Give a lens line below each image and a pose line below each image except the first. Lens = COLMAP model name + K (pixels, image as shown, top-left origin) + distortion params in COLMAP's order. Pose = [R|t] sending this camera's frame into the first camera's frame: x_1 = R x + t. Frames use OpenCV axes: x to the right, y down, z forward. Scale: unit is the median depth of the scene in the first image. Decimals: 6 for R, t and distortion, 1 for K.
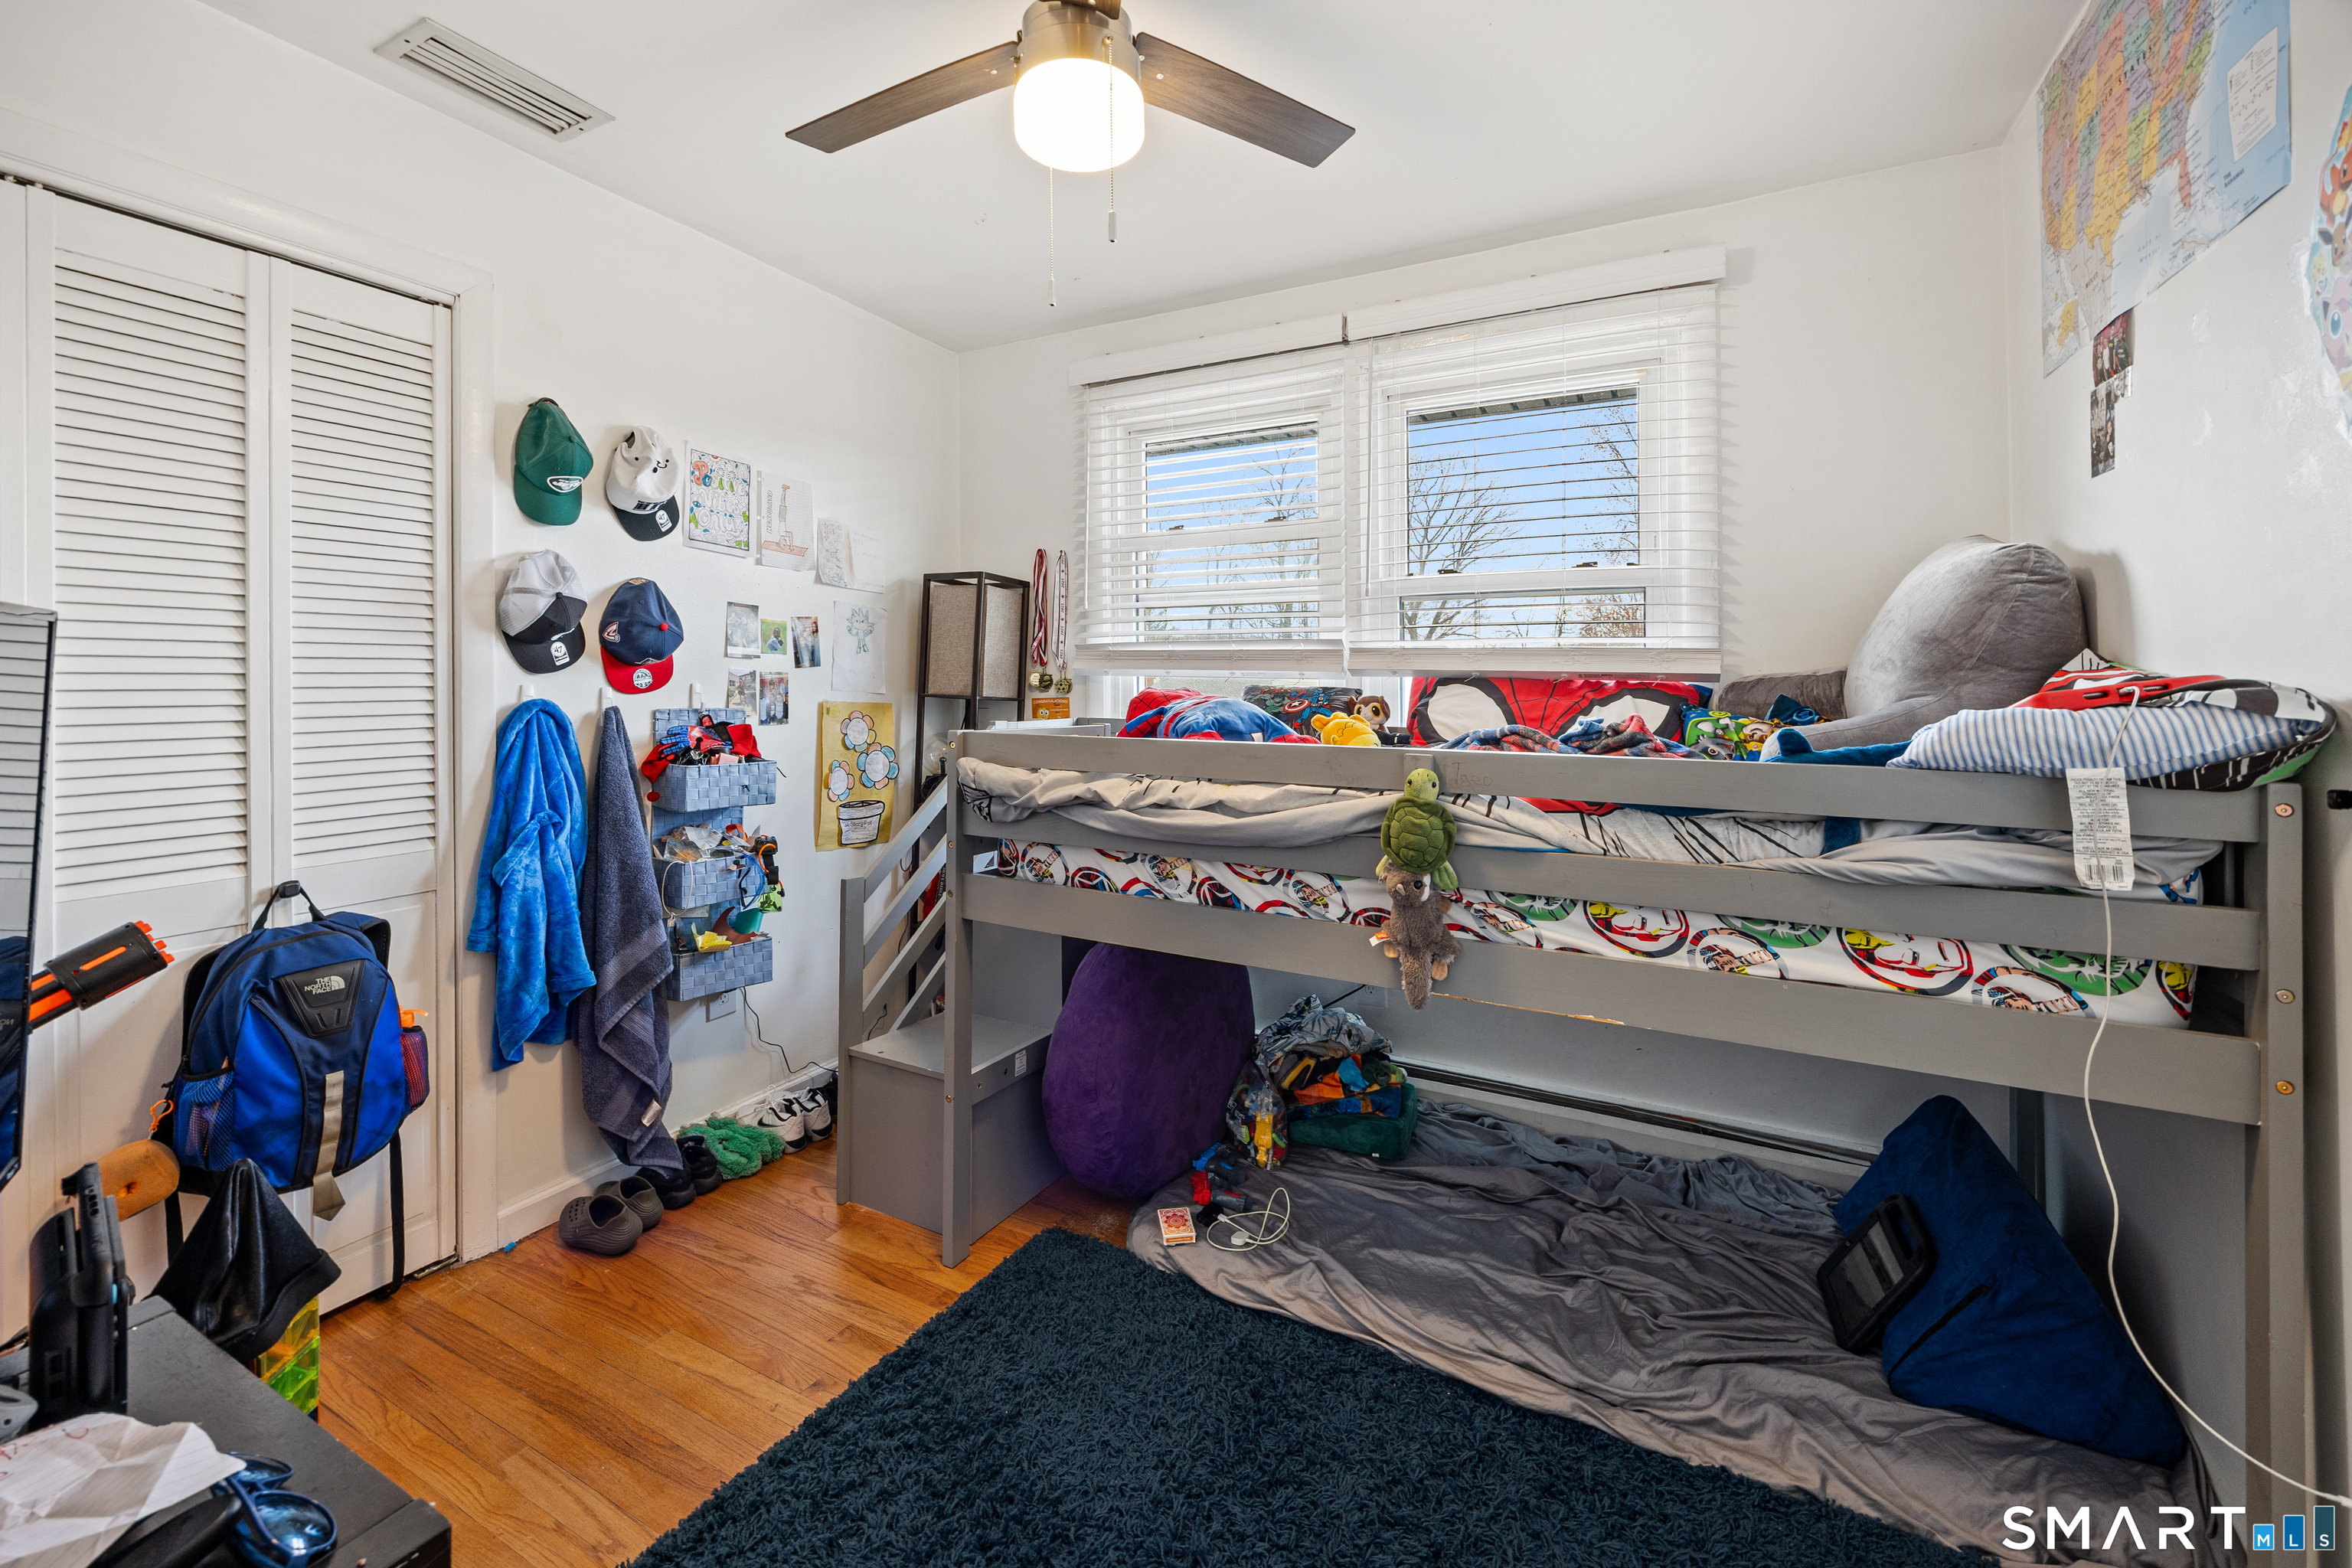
lens RADIAL K [[953.8, 0, 1171.8], [0, 953.8, 700.1], [0, 0, 1]] dist [-0.000734, -0.000249]
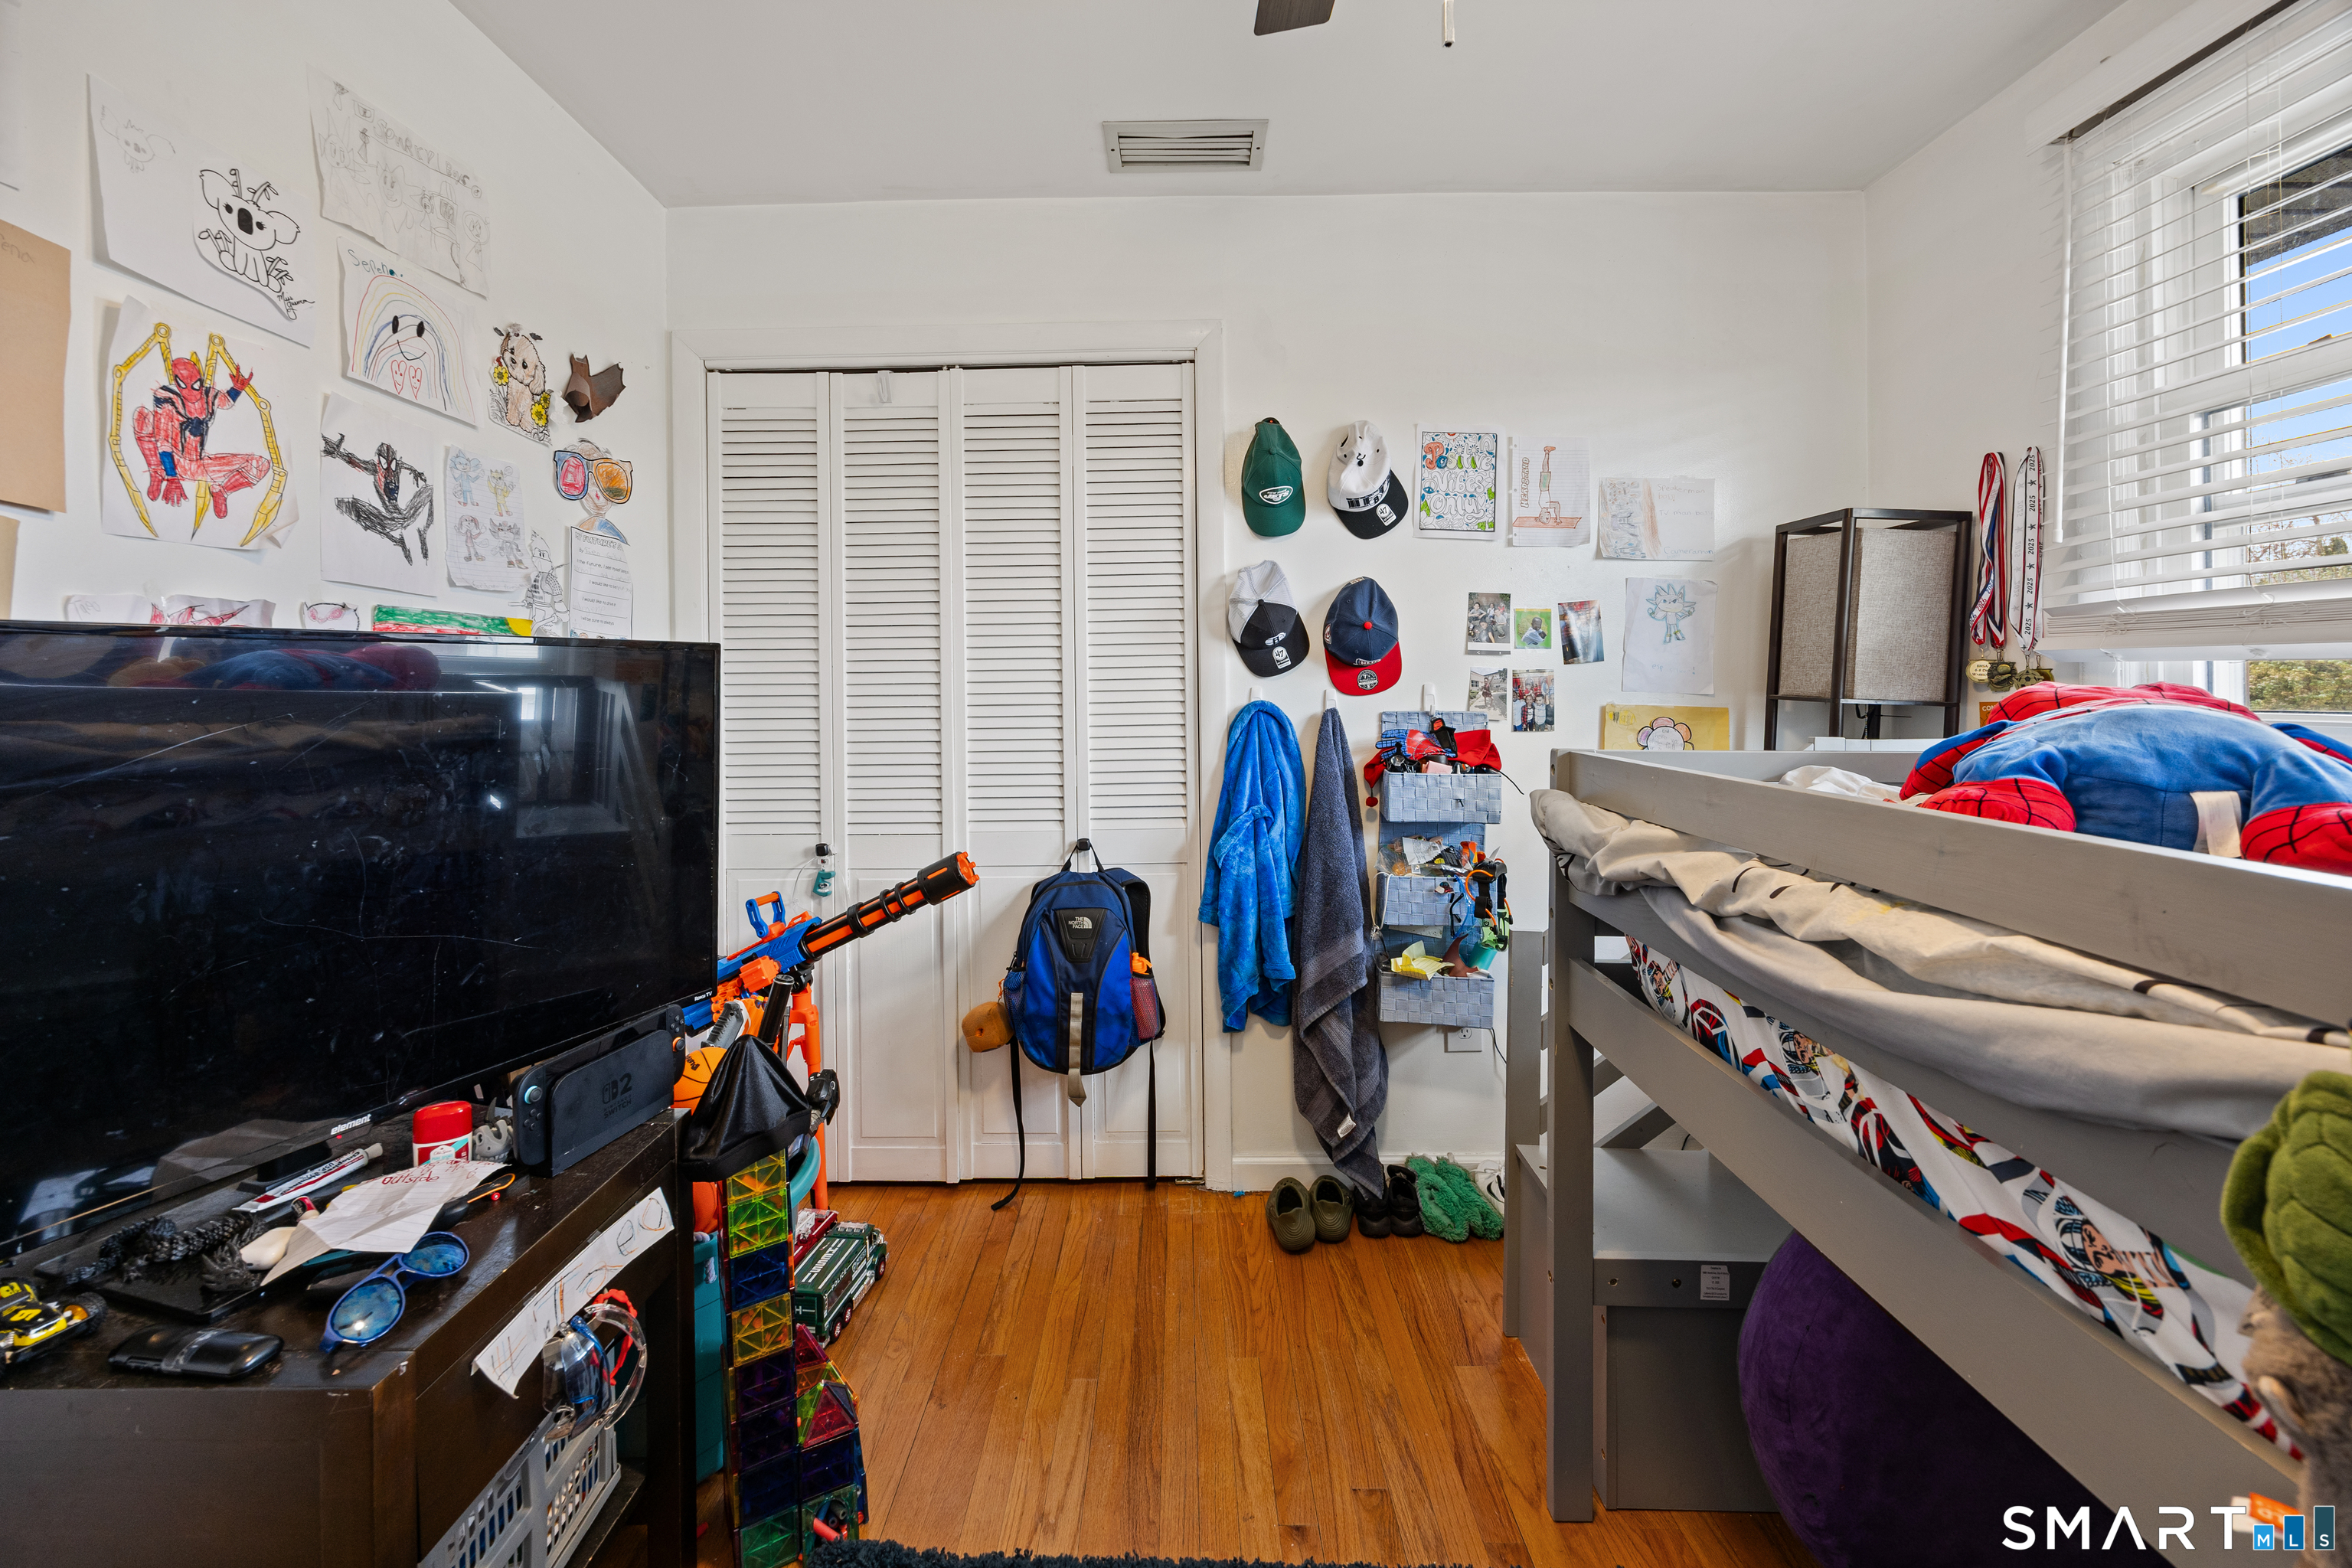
lens RADIAL K [[940.5, 0, 1173.5], [0, 940.5, 713.7], [0, 0, 1]] dist [0.000044, 0.000066]
pose [[0.462601, 0.013742, -0.886460, 0.218586], [-0.004729, 0.999904, 0.013033, 0.000283], [0.886554, -0.001837, 0.462622, 0.398870]]
